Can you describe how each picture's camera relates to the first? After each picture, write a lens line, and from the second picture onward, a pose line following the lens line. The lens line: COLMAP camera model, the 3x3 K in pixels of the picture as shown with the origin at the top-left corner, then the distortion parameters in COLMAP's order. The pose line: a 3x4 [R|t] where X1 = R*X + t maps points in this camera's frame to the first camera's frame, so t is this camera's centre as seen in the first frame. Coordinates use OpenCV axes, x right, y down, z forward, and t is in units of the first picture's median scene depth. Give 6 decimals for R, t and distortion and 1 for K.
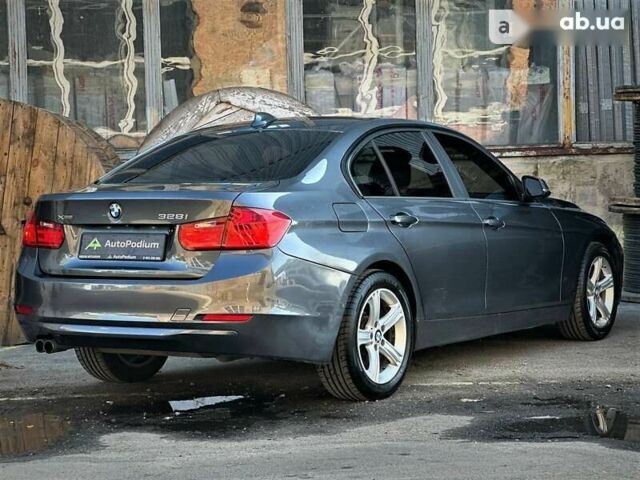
lens RADIAL K [[1464.5, 0, 319.1], [0, 1464.5, 241.7], [0, 0, 1]] dist [0.115739, 0.000000]
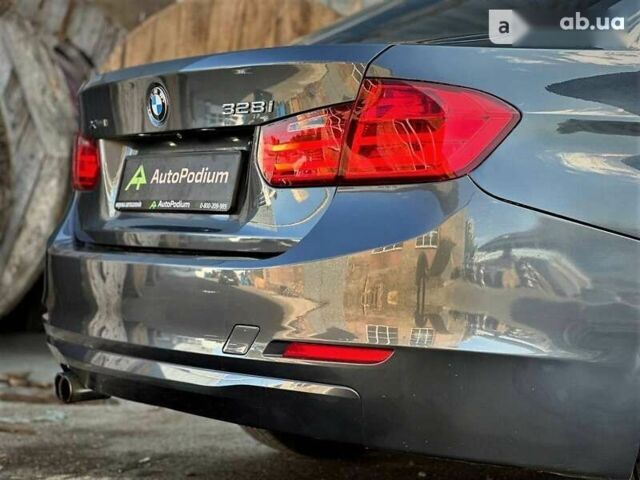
lens RADIAL K [[1464.5, 0, 316.0], [0, 1464.5, 235.6], [0, 0, 1]] dist [0.115739, 0.000000]
pose [[0.923755, 0.022548, -0.382321, 0.080163], [-0.025251, 0.999679, -0.002052, 0.019744], [0.382152, 0.011550, 0.924027, 0.600436]]
